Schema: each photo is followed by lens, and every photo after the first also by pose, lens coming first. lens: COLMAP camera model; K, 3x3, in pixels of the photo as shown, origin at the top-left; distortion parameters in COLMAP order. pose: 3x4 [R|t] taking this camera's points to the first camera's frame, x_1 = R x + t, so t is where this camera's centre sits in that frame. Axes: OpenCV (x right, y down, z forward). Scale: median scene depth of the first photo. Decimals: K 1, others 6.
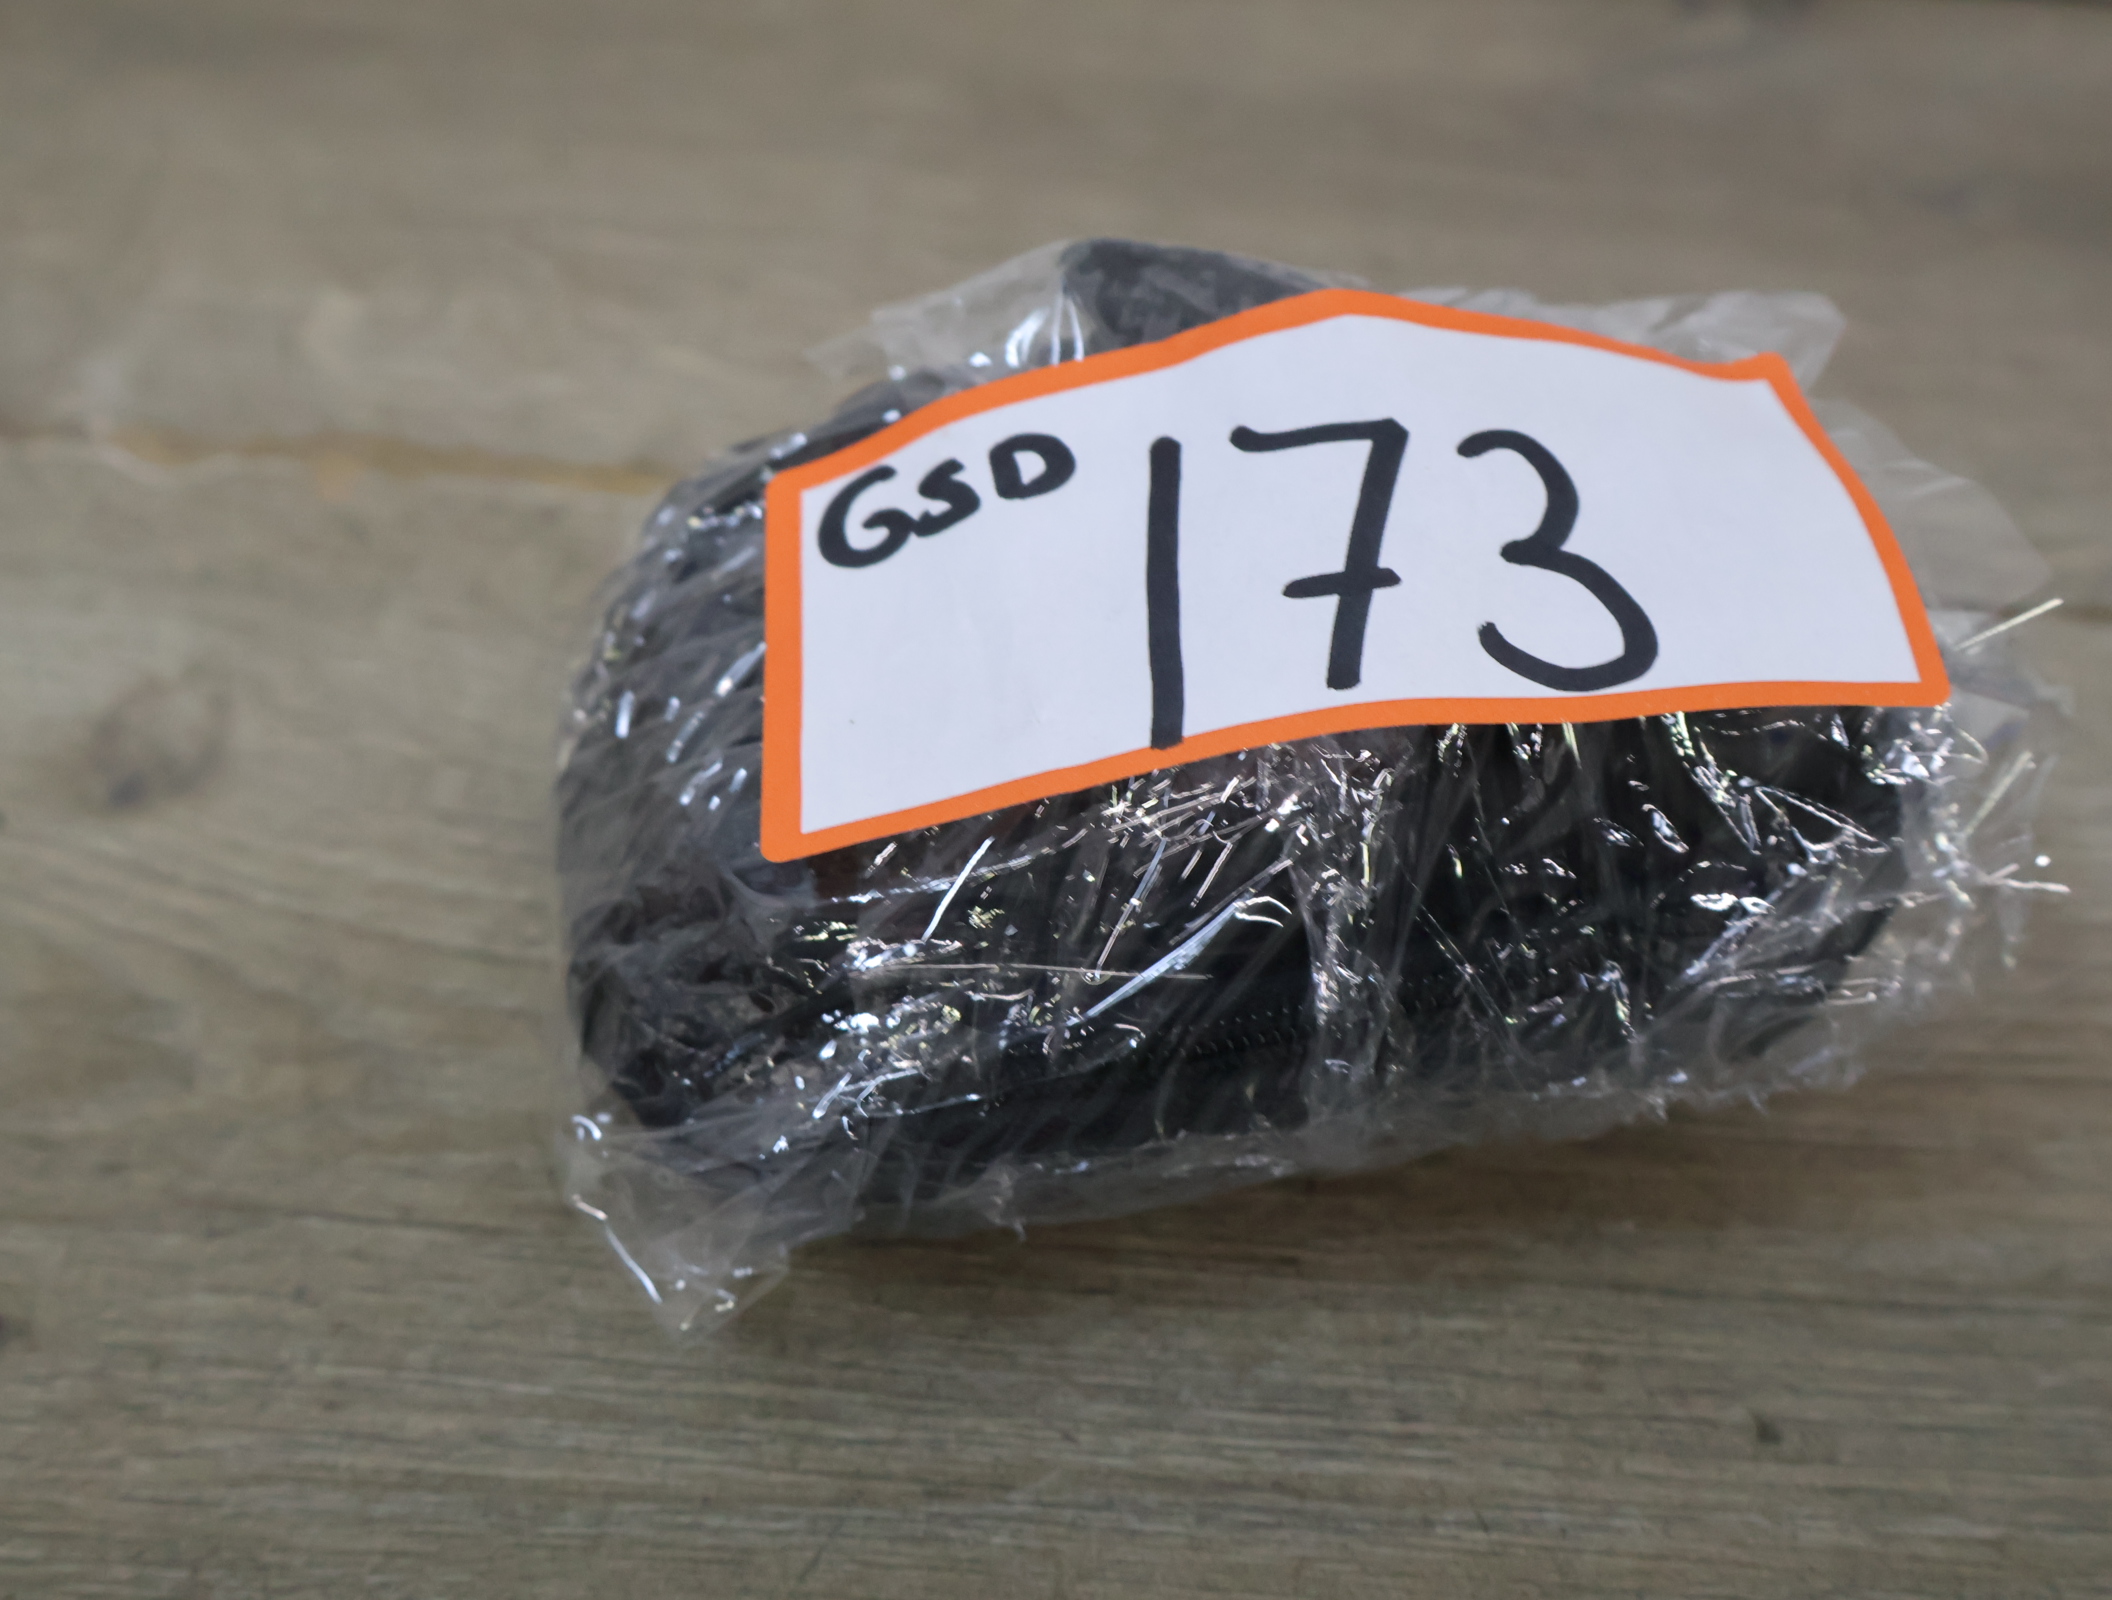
lens RADIAL K [[2886.6, 0, 1018.4], [0, 2886.6, 797.7], [0, 0, 1]] dist [0.013018, -0.001985]
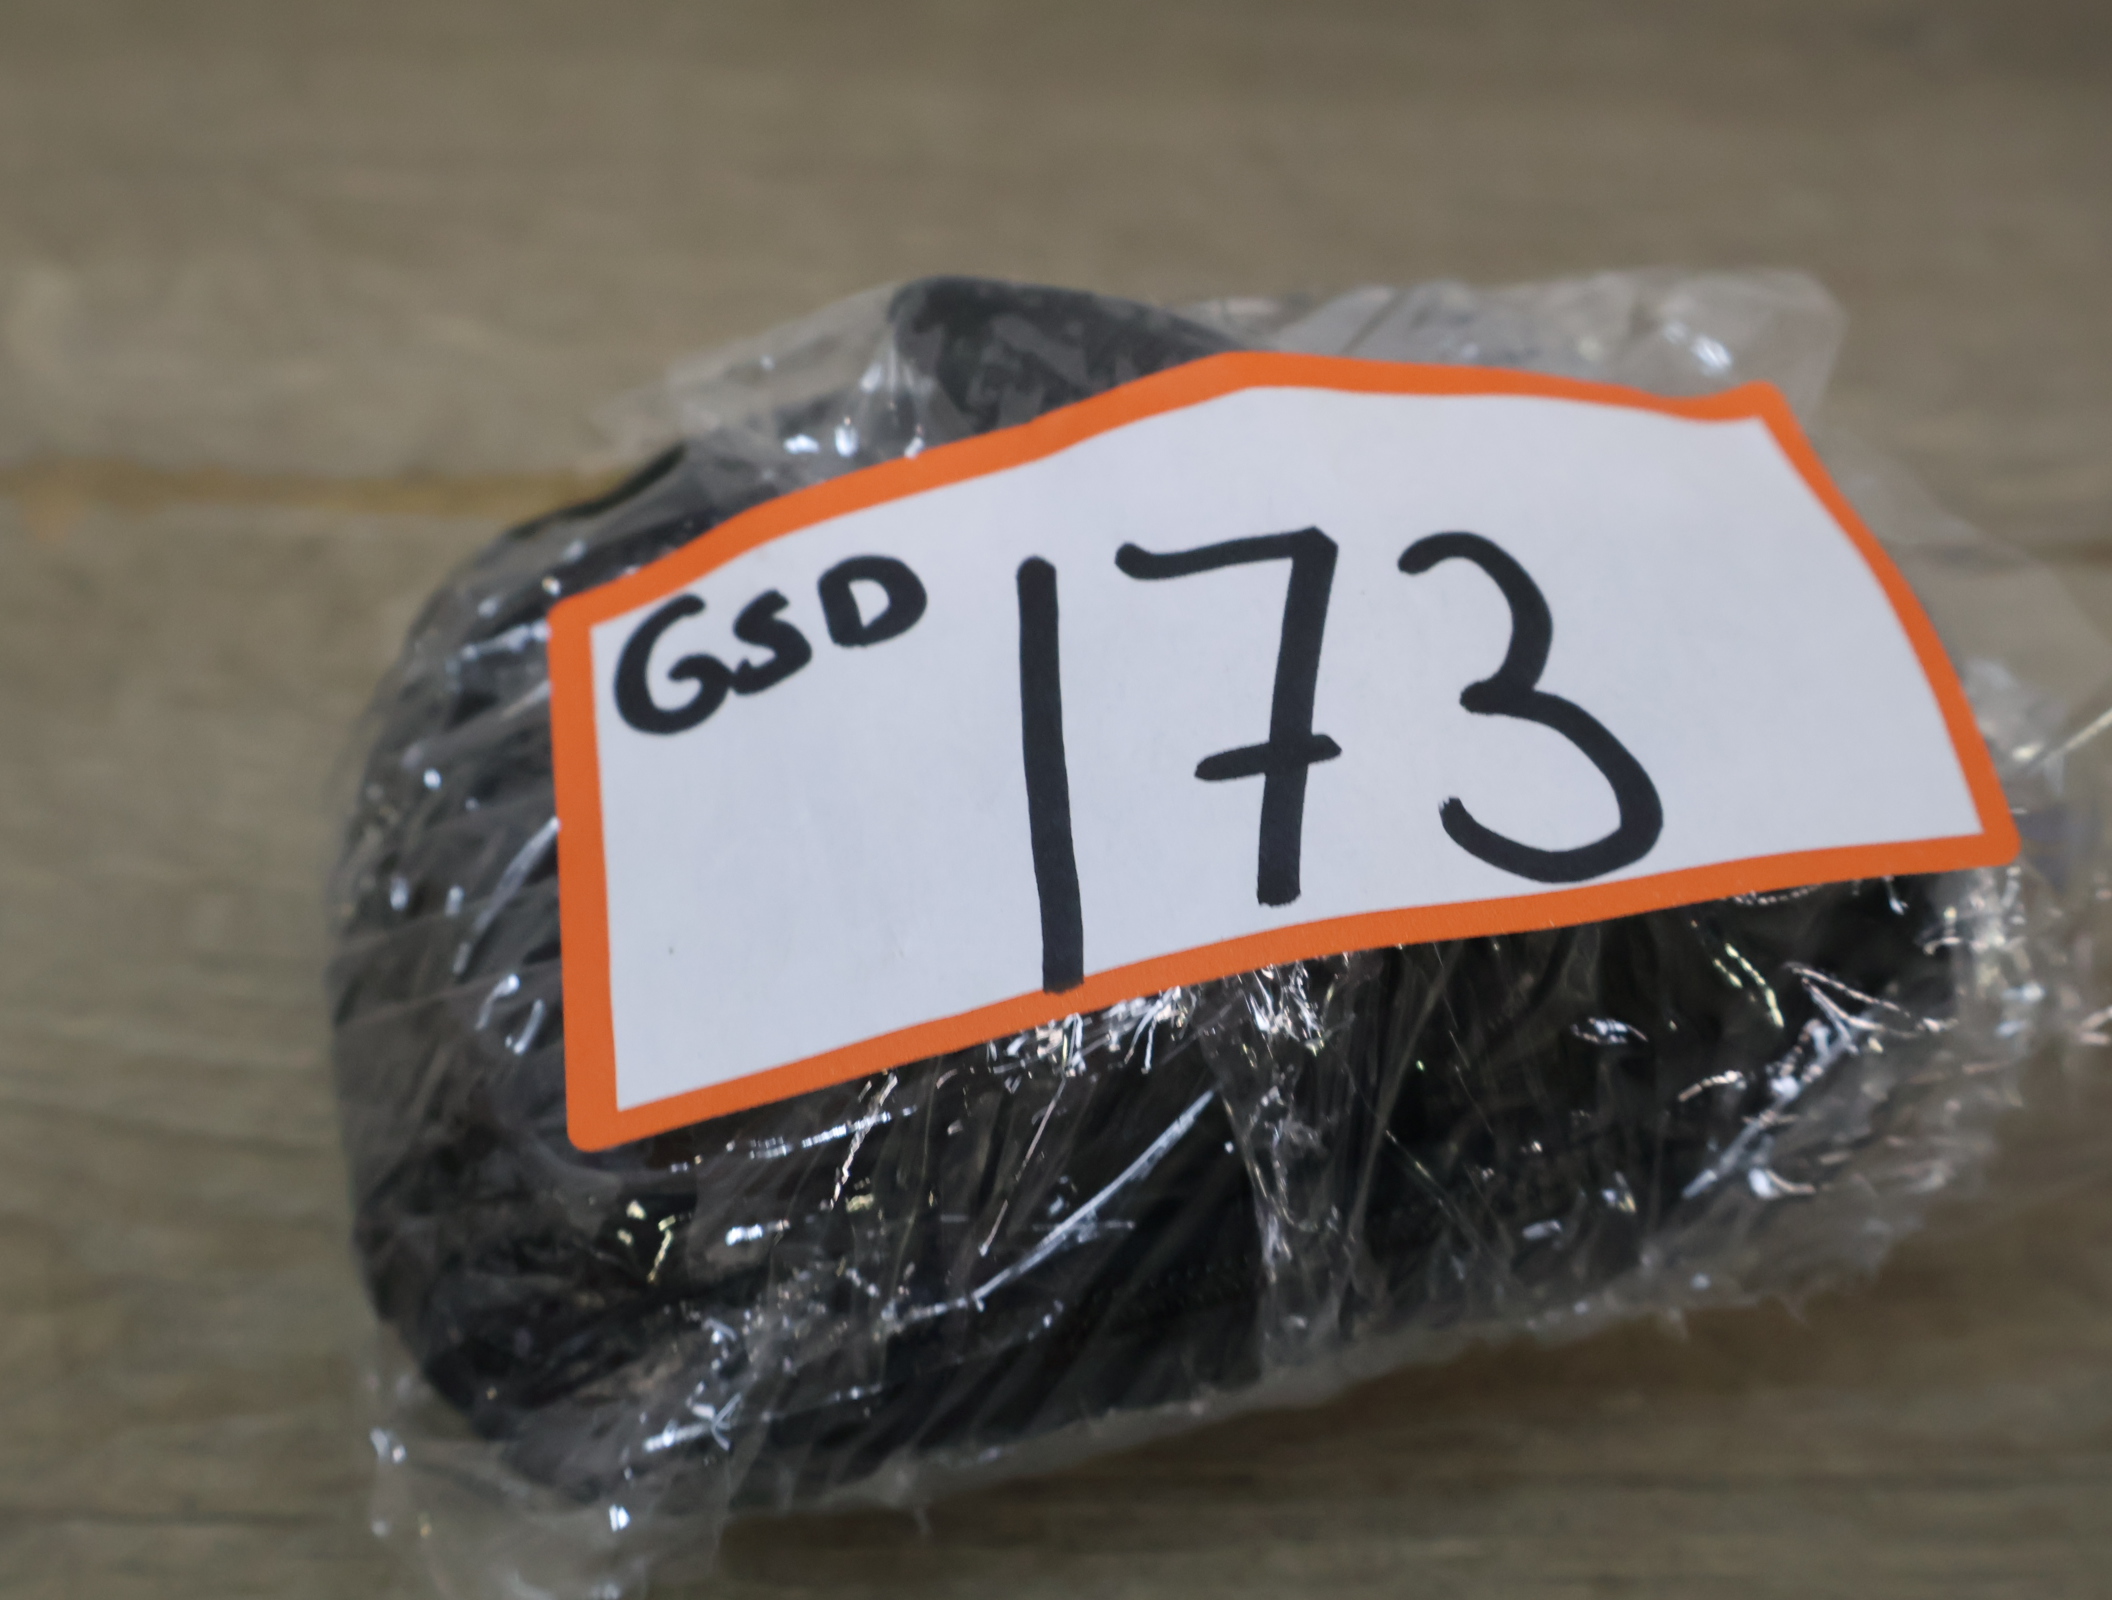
lens RADIAL K [[2896.5, 0, 1057.0], [0, 2896.5, 770.3], [0, 0, 1]] dist [-0.012747, 0.042668]
pose [[0.996400, -0.070194, 0.047536, 0.013978], [0.064965, 0.992474, 0.103804, -0.145412], [-0.054465, -0.100342, 0.993461, 0.187281]]
